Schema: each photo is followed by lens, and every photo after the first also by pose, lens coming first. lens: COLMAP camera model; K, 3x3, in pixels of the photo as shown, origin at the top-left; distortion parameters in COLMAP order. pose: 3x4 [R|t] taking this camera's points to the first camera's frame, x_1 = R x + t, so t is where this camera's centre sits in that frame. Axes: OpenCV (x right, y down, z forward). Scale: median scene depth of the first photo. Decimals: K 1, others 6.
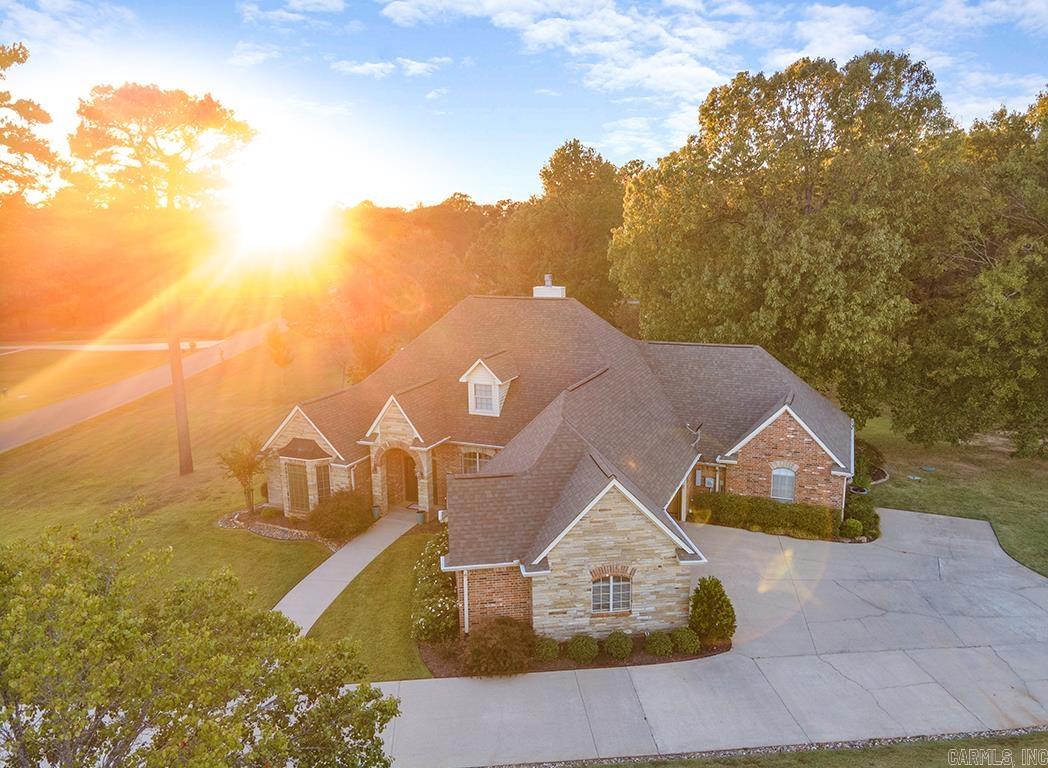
lens RADIAL K [[771.6, 0, 558.9], [0, 771.6, 397.3], [0, 0, 1]] dist [0.035937, 0.007752]
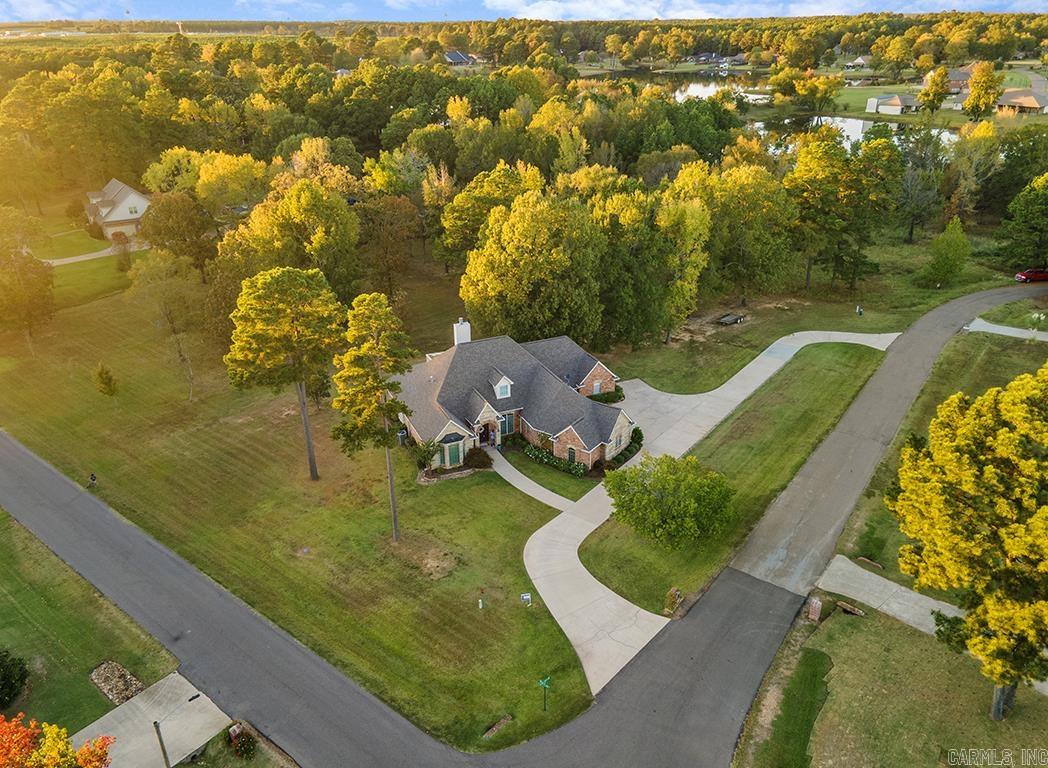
lens RADIAL K [[771.6, 0, 523.5], [0, 771.6, 385.1], [0, 0, 1]] dist [0.035937, 0.007752]
pose [[0.682937, -0.299758, 0.666140, -1.627058], [0.149933, 0.950030, 0.273794, -0.653671], [-0.714925, -0.087107, 0.693754, -0.667301]]
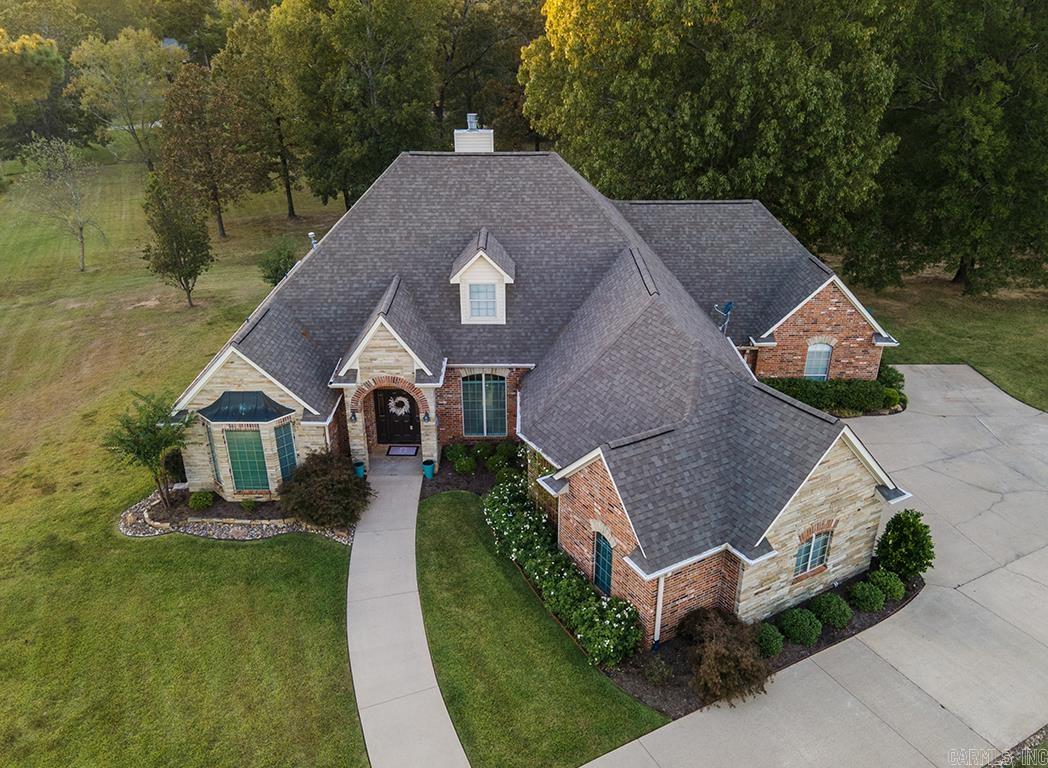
lens RADIAL K [[771.6, 0, 530.8], [0, 771.6, 389.7], [0, 0, 1]] dist [0.035937, 0.007752]
pose [[0.920631, -0.156652, 0.357629, -0.342748], [0.068343, 0.966495, 0.247420, -0.100590], [-0.384406, -0.203341, 0.900491, 0.289818]]
